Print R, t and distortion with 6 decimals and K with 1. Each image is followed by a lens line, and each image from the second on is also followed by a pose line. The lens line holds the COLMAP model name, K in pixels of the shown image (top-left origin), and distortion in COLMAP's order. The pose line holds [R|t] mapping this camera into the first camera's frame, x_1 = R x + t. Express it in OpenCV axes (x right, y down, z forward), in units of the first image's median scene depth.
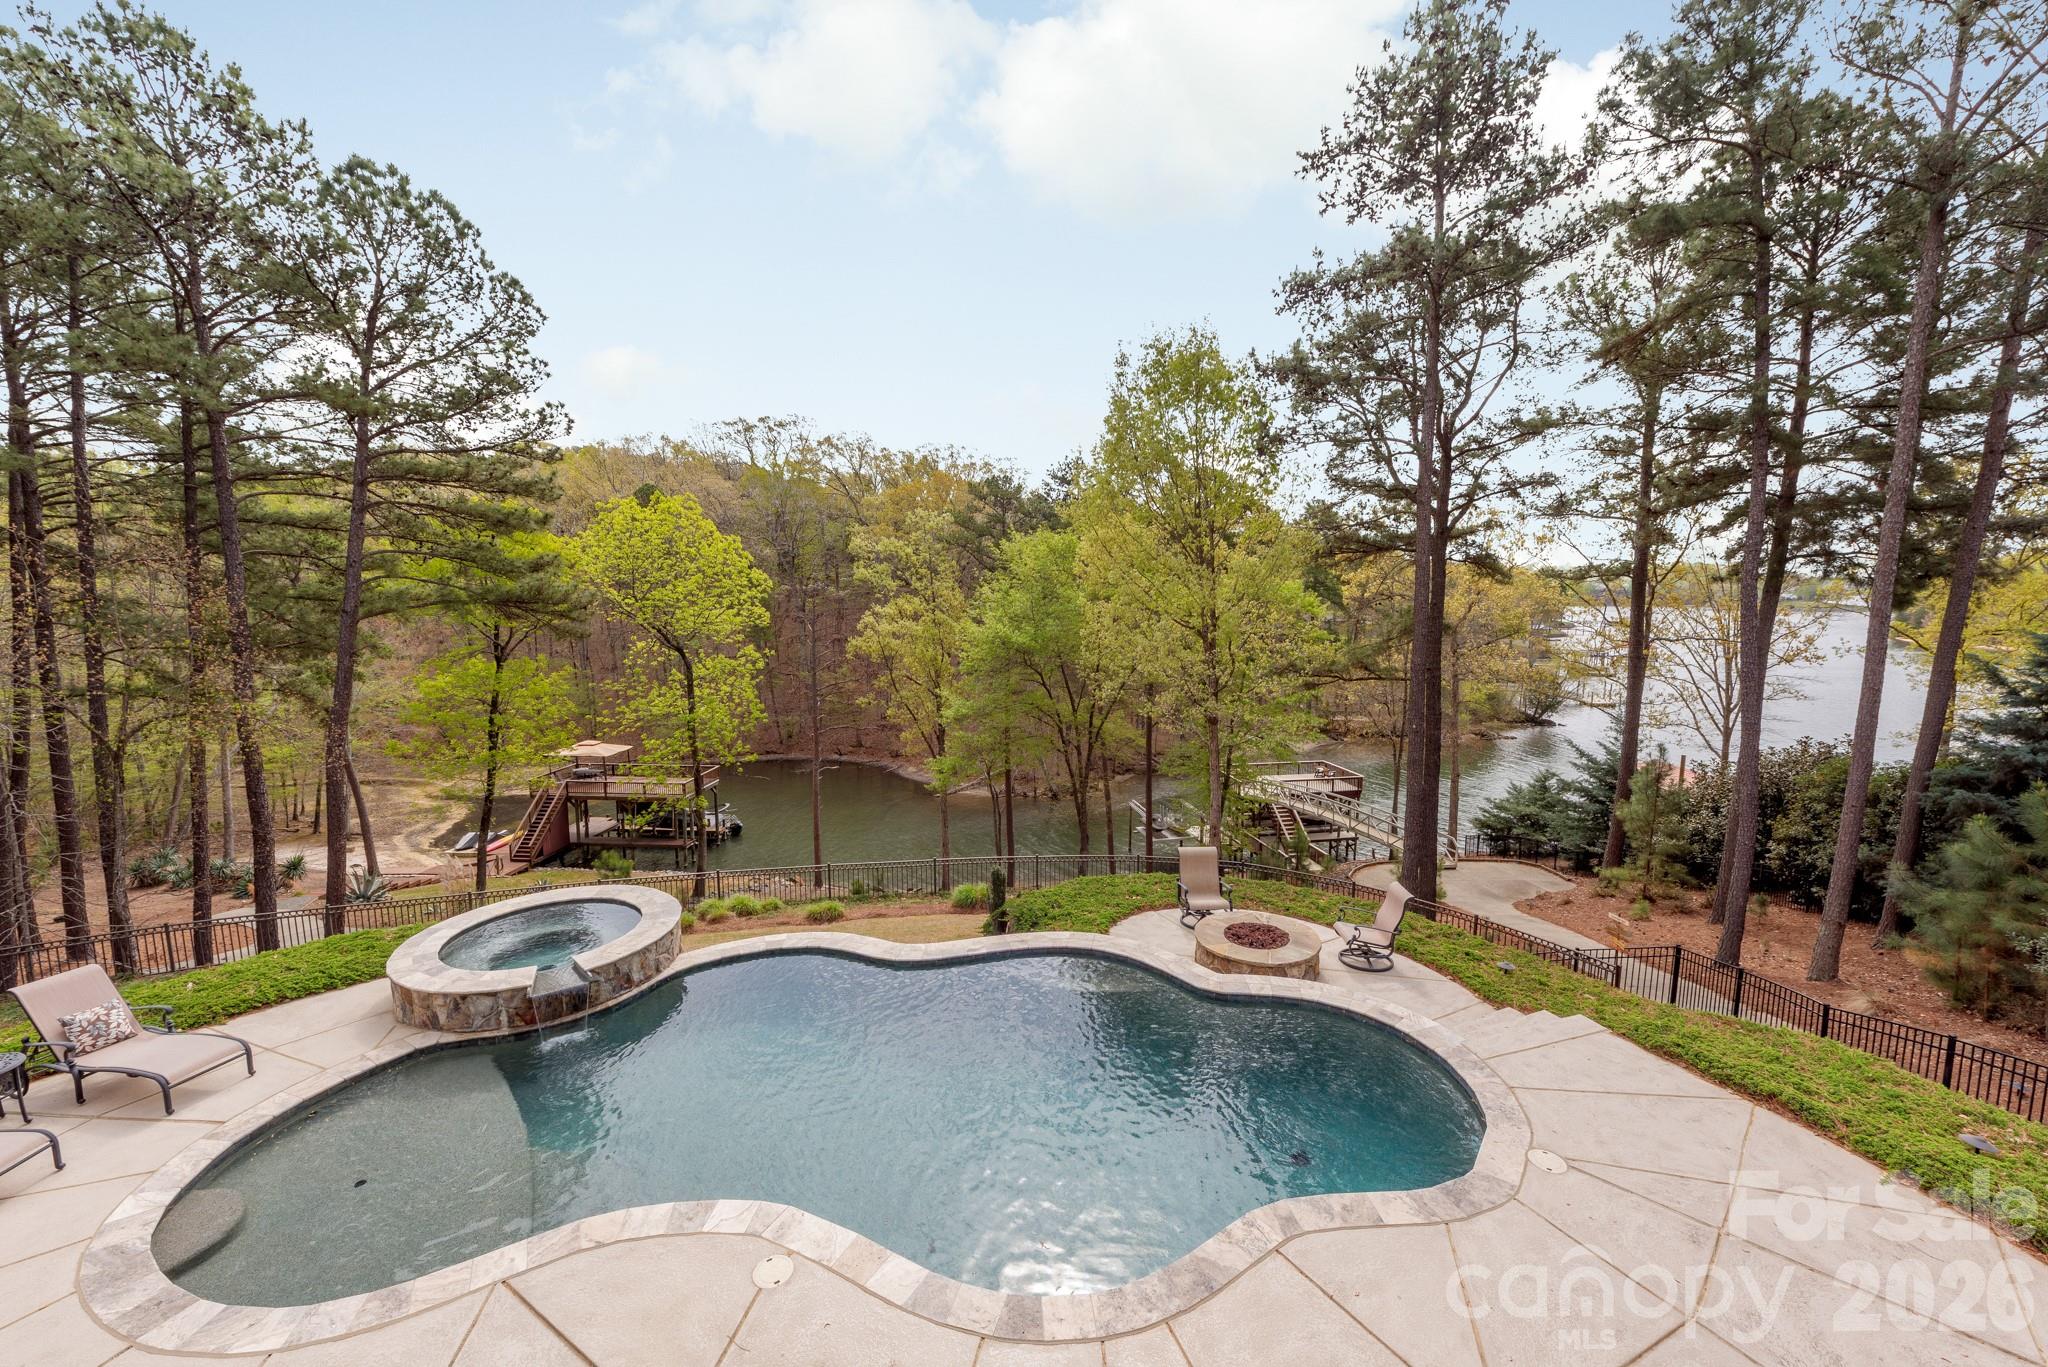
lens RADIAL K [[802.1, 0, 1040.3], [0, 802.1, 687.4], [0, 0, 1]] dist [0.006429, -0.000288]
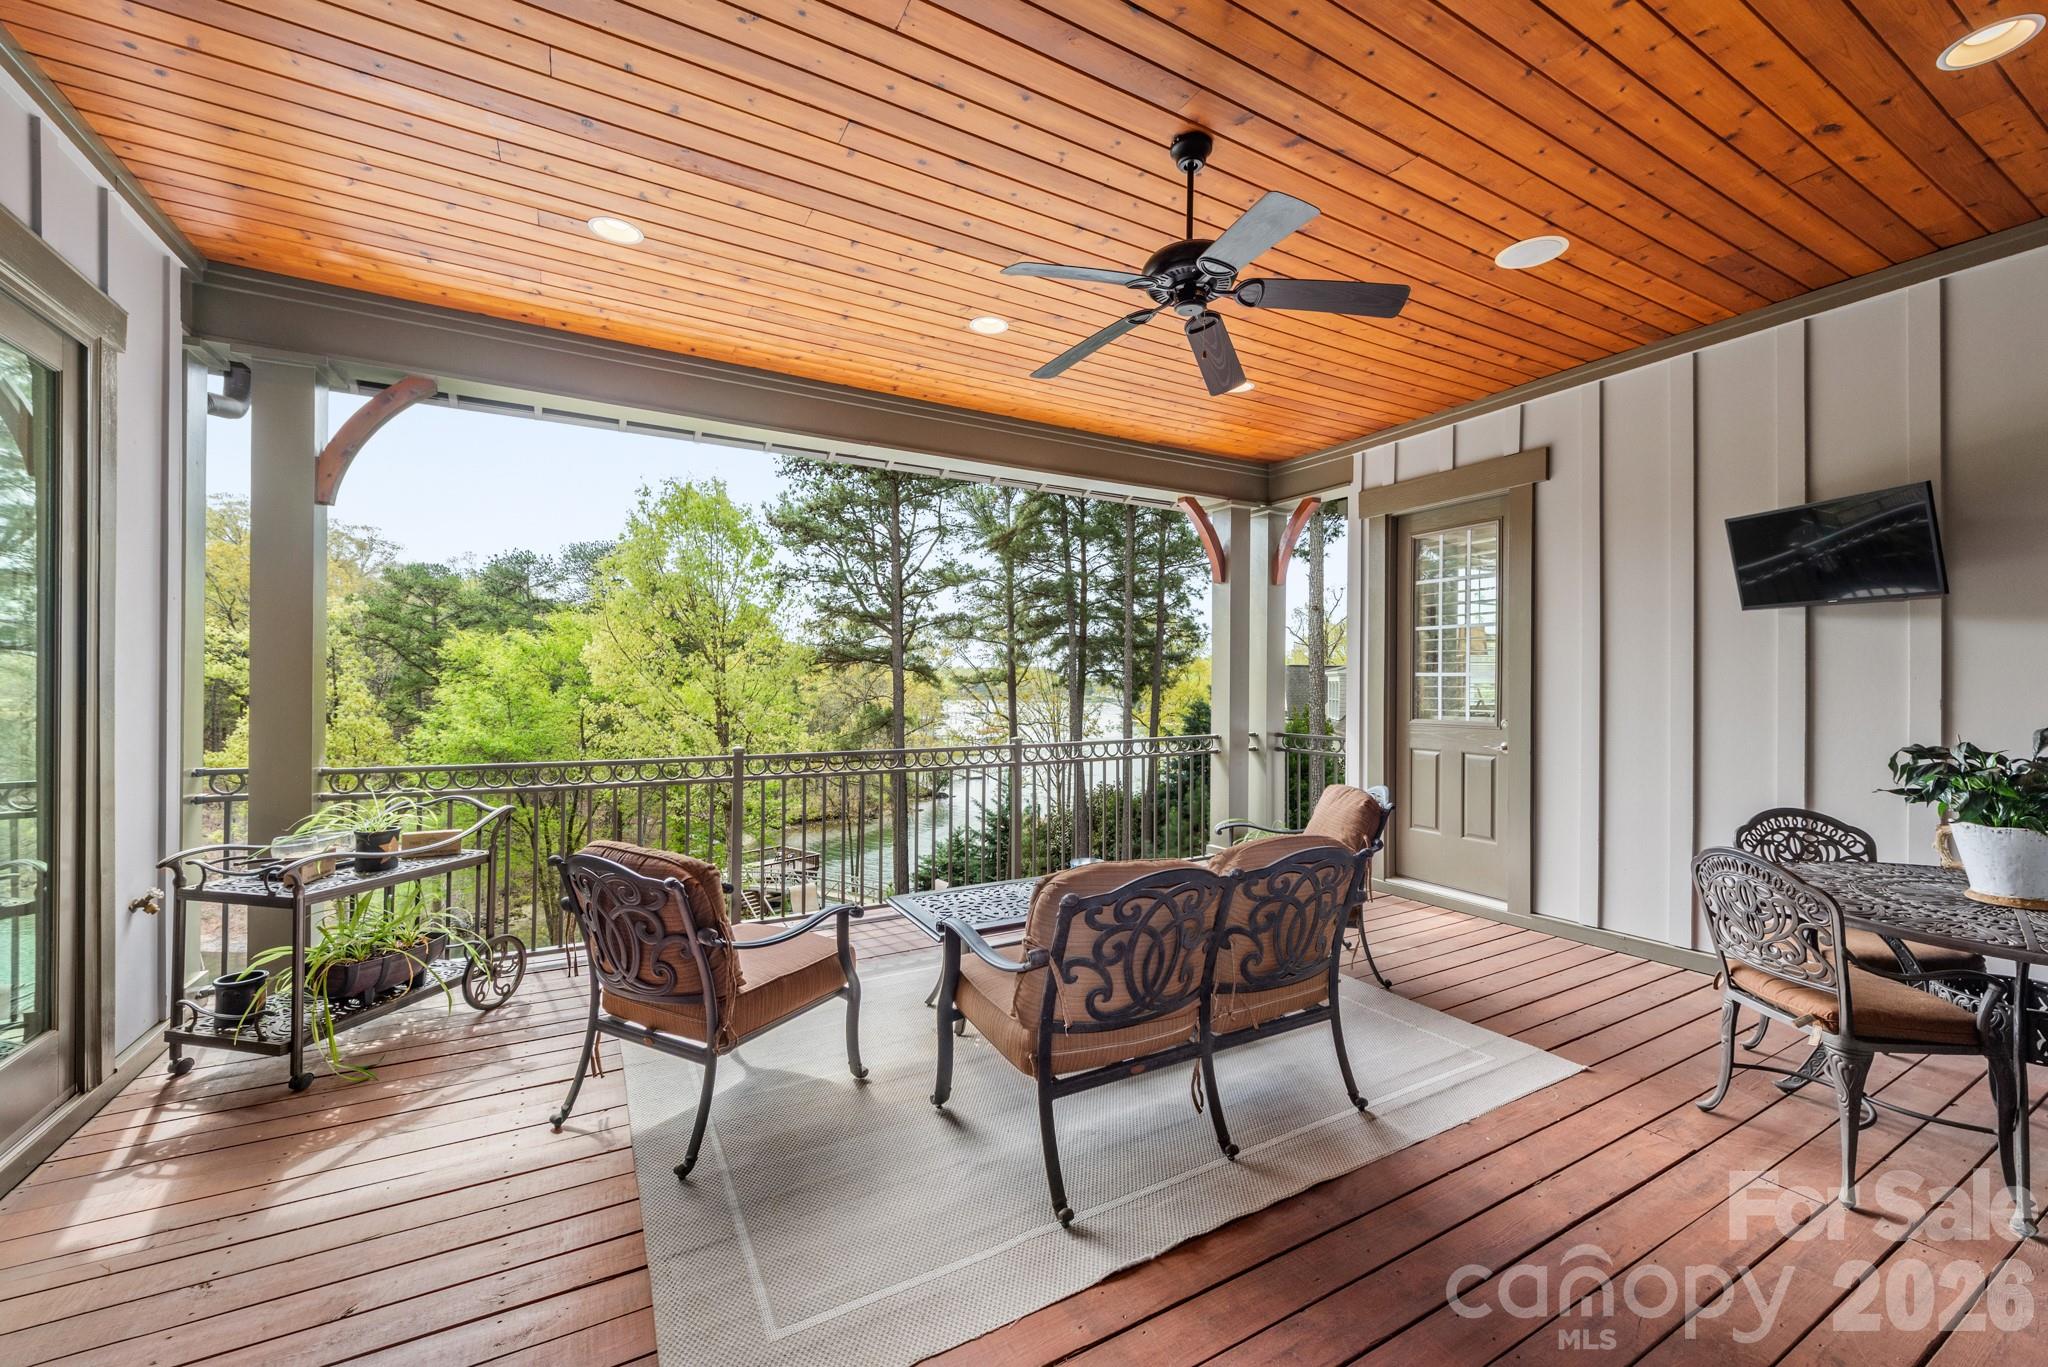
lens RADIAL K [[802.1, 0, 1022.9], [0, 802.1, 682.4], [0, 0, 1]] dist [0.006429, -0.000288]
pose [[0.776437, 0.003820, 0.630183, -0.200407], [0.075772, 0.992161, -0.099371, 0.013313], [-0.625623, 0.124906, 0.770061, -0.177488]]
